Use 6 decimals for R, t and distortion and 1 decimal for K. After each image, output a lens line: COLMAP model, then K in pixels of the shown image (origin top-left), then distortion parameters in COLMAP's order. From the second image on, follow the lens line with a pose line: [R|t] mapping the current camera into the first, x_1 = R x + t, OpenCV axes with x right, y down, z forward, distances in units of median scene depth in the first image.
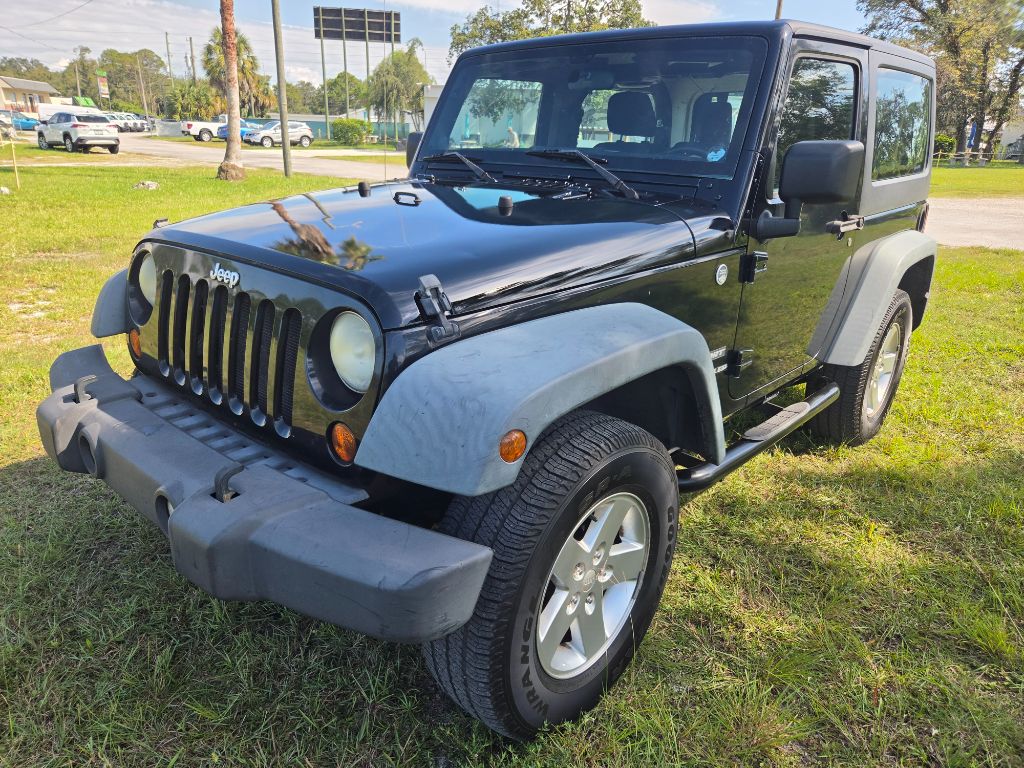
lens RADIAL K [[726.2, 0, 520.4], [0, 726.2, 385.3], [0, 0, 1]] dist [0.082956, -0.075699]
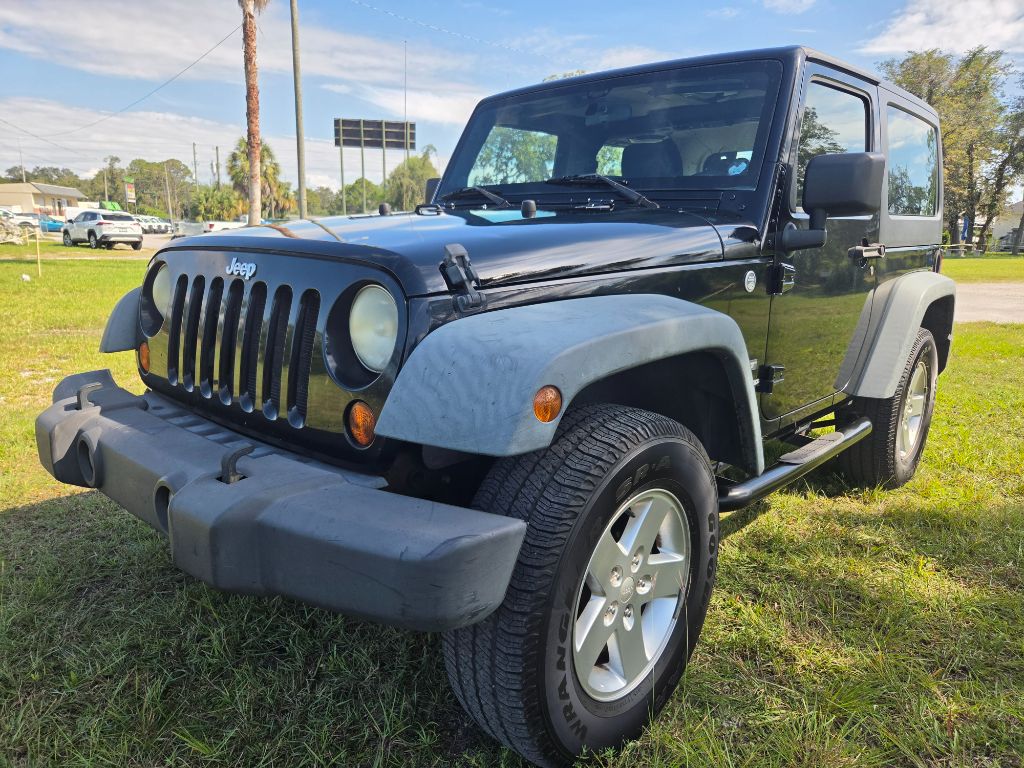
lens RADIAL K [[720.8, 0, 529.8], [0, 720.8, 395.0], [0, 0, 1]] dist [0.079497, -0.073398]
pose [[0.999936, -0.011037, 0.002492, -0.023131], [0.011274, 0.990451, -0.137404, 0.130155], [-0.000951, 0.137423, 0.990512, 0.062354]]
